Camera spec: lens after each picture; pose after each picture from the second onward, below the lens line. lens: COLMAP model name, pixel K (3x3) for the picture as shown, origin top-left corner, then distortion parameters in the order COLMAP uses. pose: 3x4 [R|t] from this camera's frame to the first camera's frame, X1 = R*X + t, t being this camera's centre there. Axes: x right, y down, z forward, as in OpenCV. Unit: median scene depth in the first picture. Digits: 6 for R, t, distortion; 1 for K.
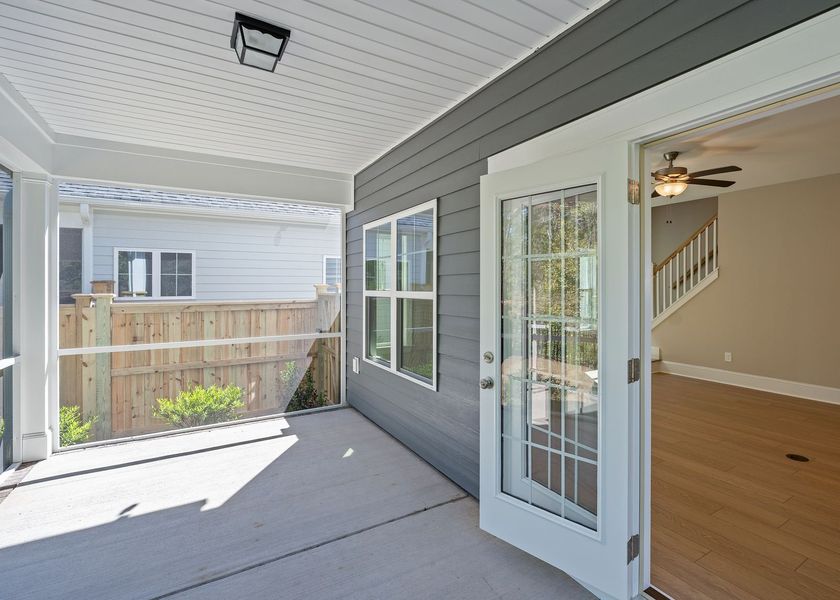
lens RADIAL K [[409.1, 0, 436.0], [0, 409.1, 286.5], [0, 0, 1]] dist [-0.008793, -0.001176]
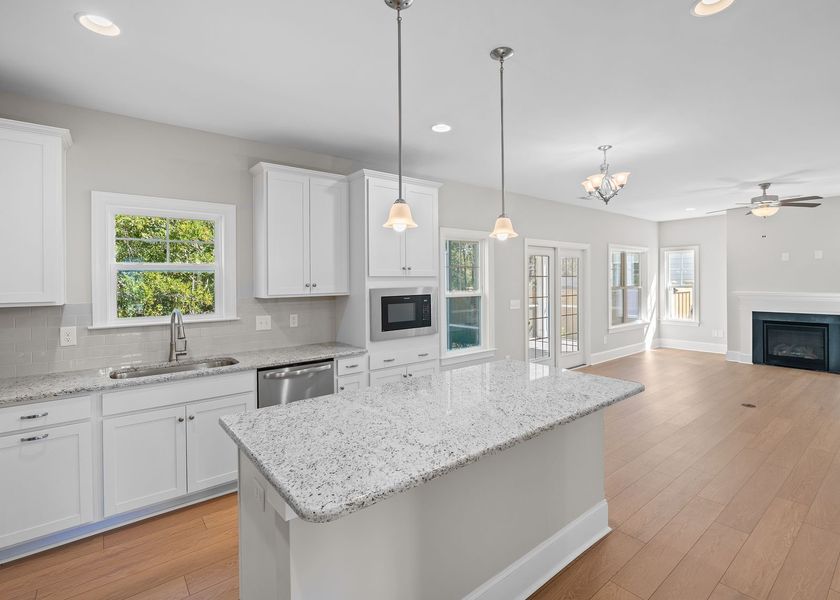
lens RADIAL K [[409.1, 0, 431.9], [0, 409.1, 280.4], [0, 0, 1]] dist [-0.008793, -0.001176]
pose [[0.130001, 0.000237, -0.991514, 1.731267], [0.007547, 0.999971, 0.001229, -0.026273], [0.991485, -0.007642, 0.129995, -0.238658]]
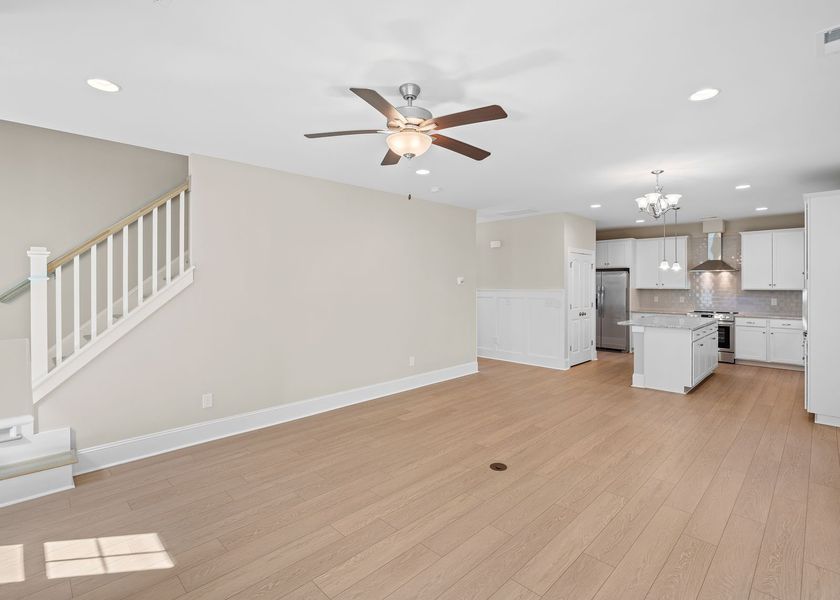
lens RADIAL K [[409.1, 0, 440.8], [0, 409.1, 281.1], [0, 0, 1]] dist [-0.008793, -0.001176]
pose [[-0.261425, 0.005467, 0.965208, -0.038755], [0.002166, 0.999985, -0.005077, -0.025318], [-0.965221, 0.000763, -0.261433, 1.117036]]
